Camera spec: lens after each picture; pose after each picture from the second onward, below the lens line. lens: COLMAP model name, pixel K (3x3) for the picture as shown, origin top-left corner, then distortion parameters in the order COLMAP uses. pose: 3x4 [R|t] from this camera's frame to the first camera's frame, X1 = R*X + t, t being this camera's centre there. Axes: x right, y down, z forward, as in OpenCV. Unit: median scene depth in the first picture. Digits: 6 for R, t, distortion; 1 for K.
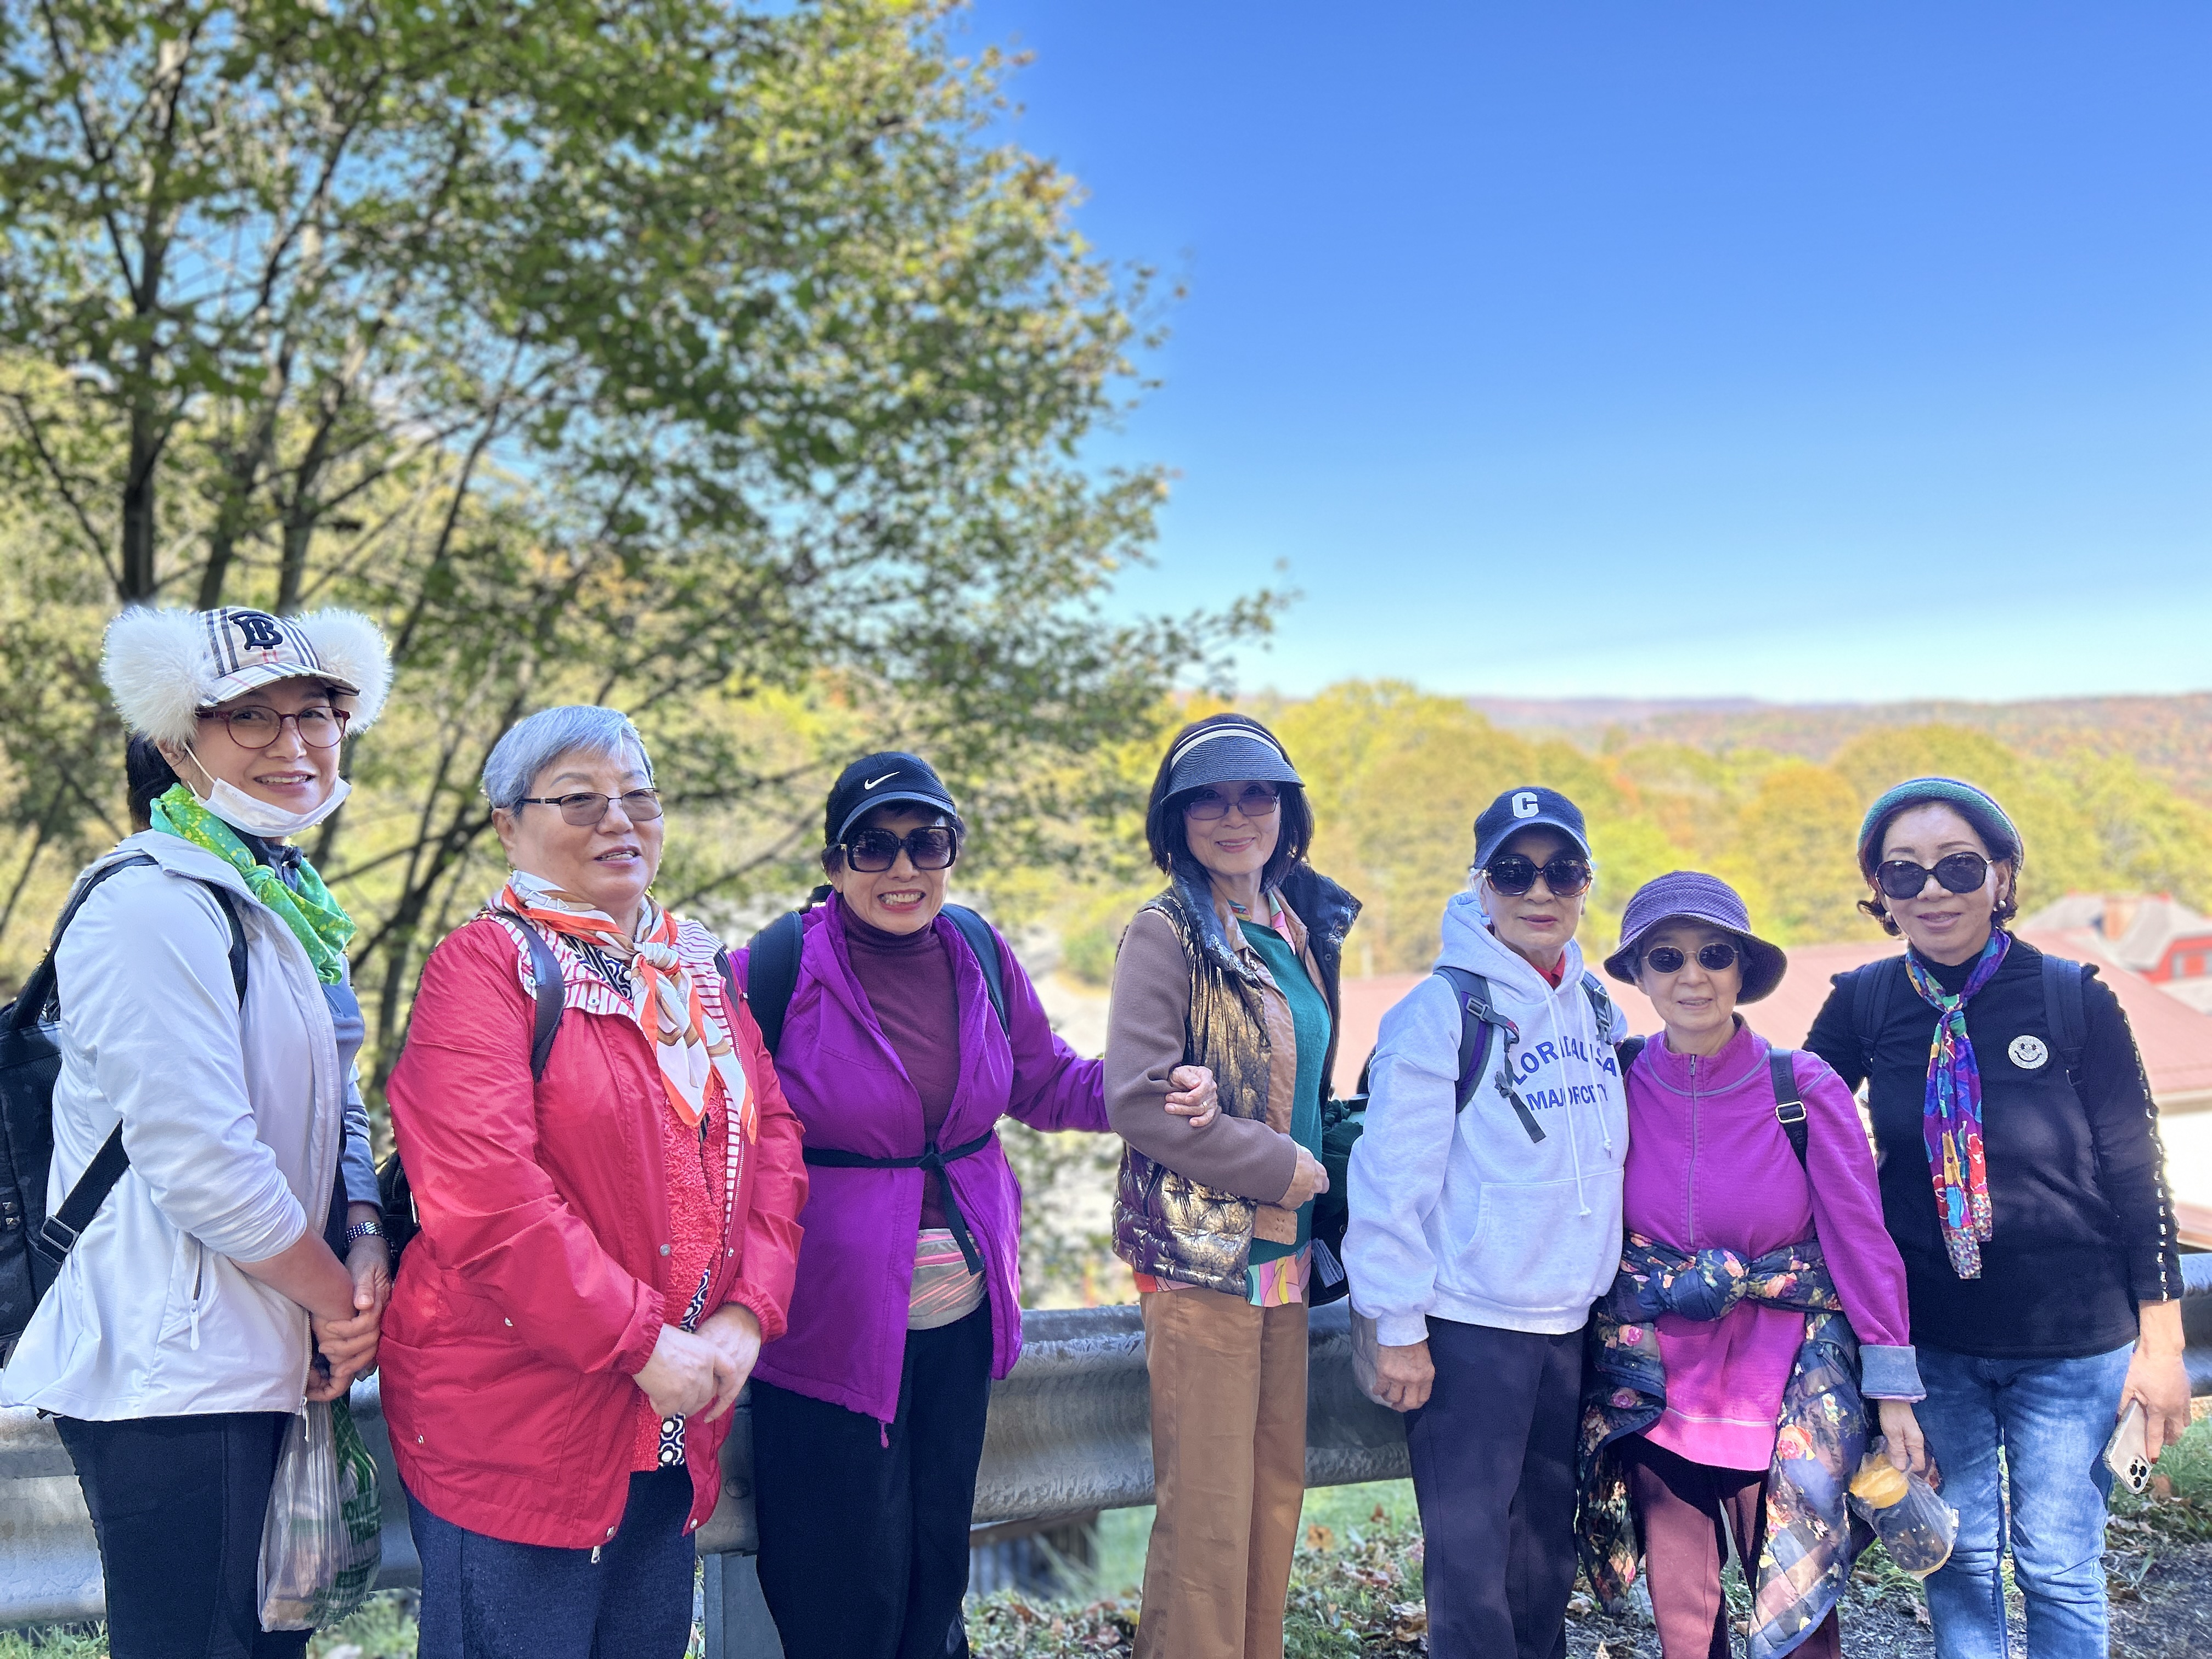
lens RADIAL K [[1661.7, 0, 1110.7], [0, 1661.7, 885.9], [0, 0, 1]] dist [0.072089, -0.077875]
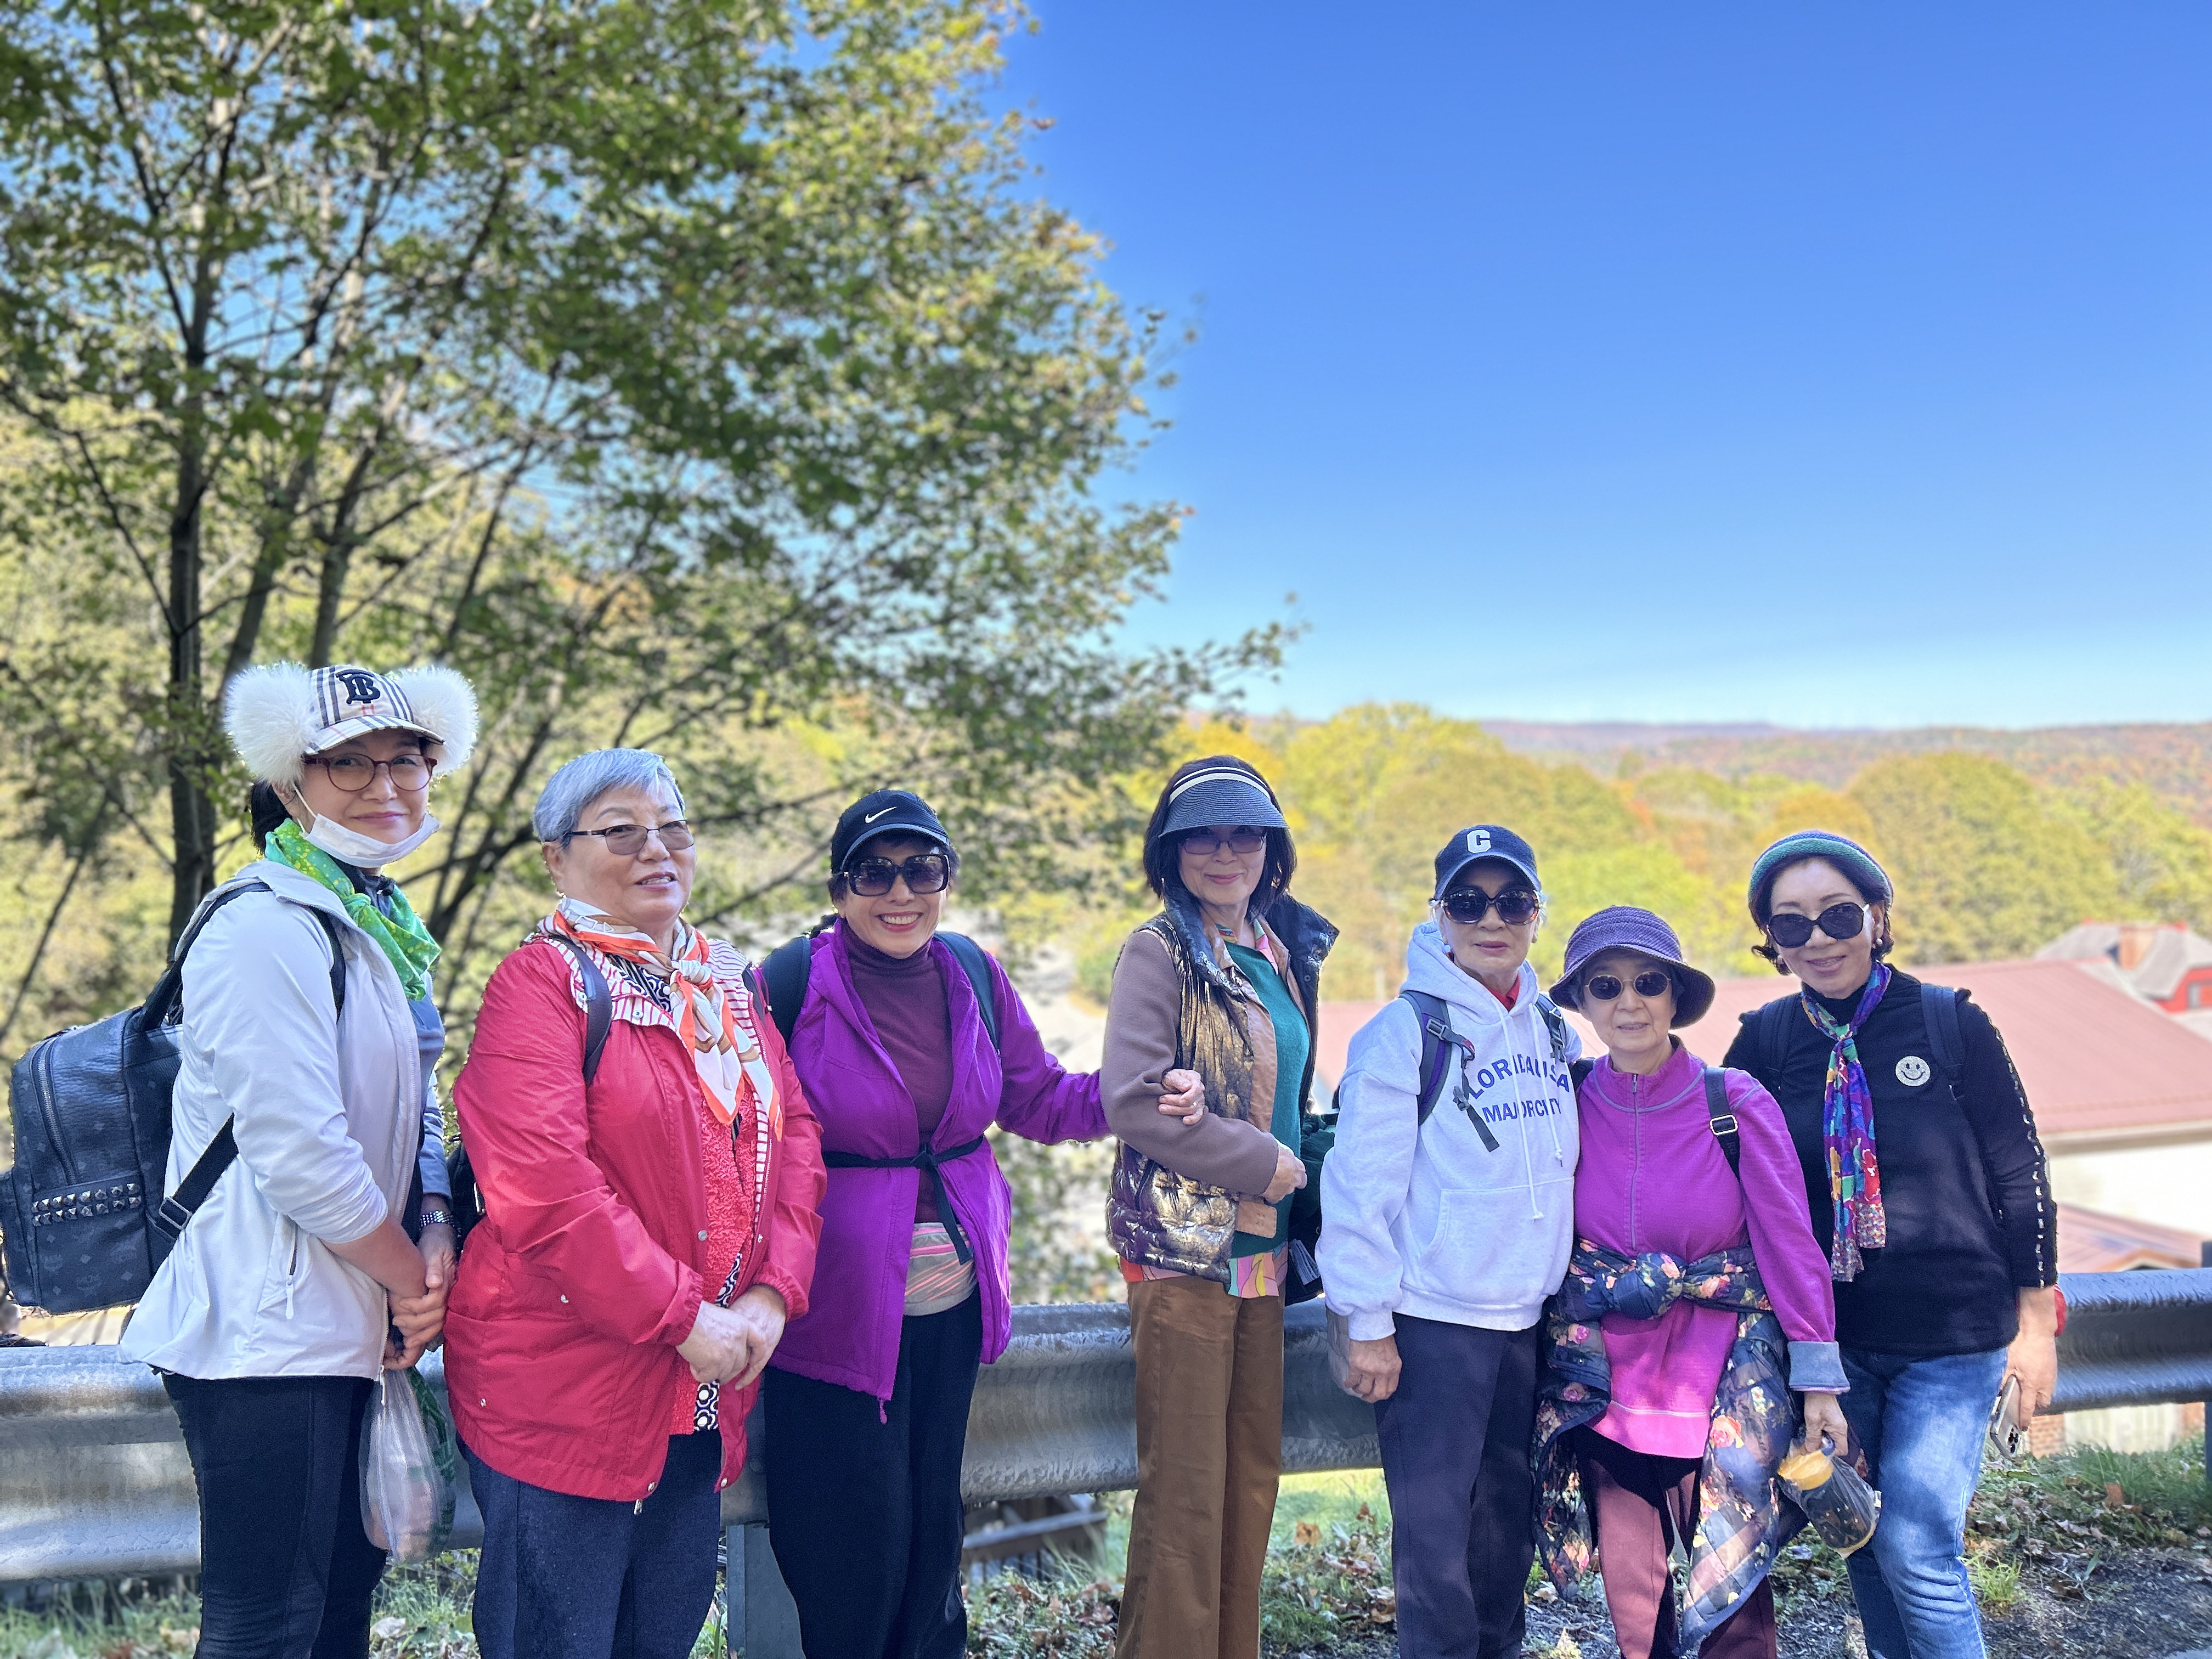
lens RADIAL K [[1686.8, 0, 1119.6], [0, 1686.8, 849.5], [0, 0, 1]] dist [0.050023, -0.011050]
pose [[0.999940, 0.010930, 0.000533, 0.007968], [-0.010910, 0.999518, -0.029072, -0.009576], [-0.000850, 0.029065, 0.999577, -0.114827]]
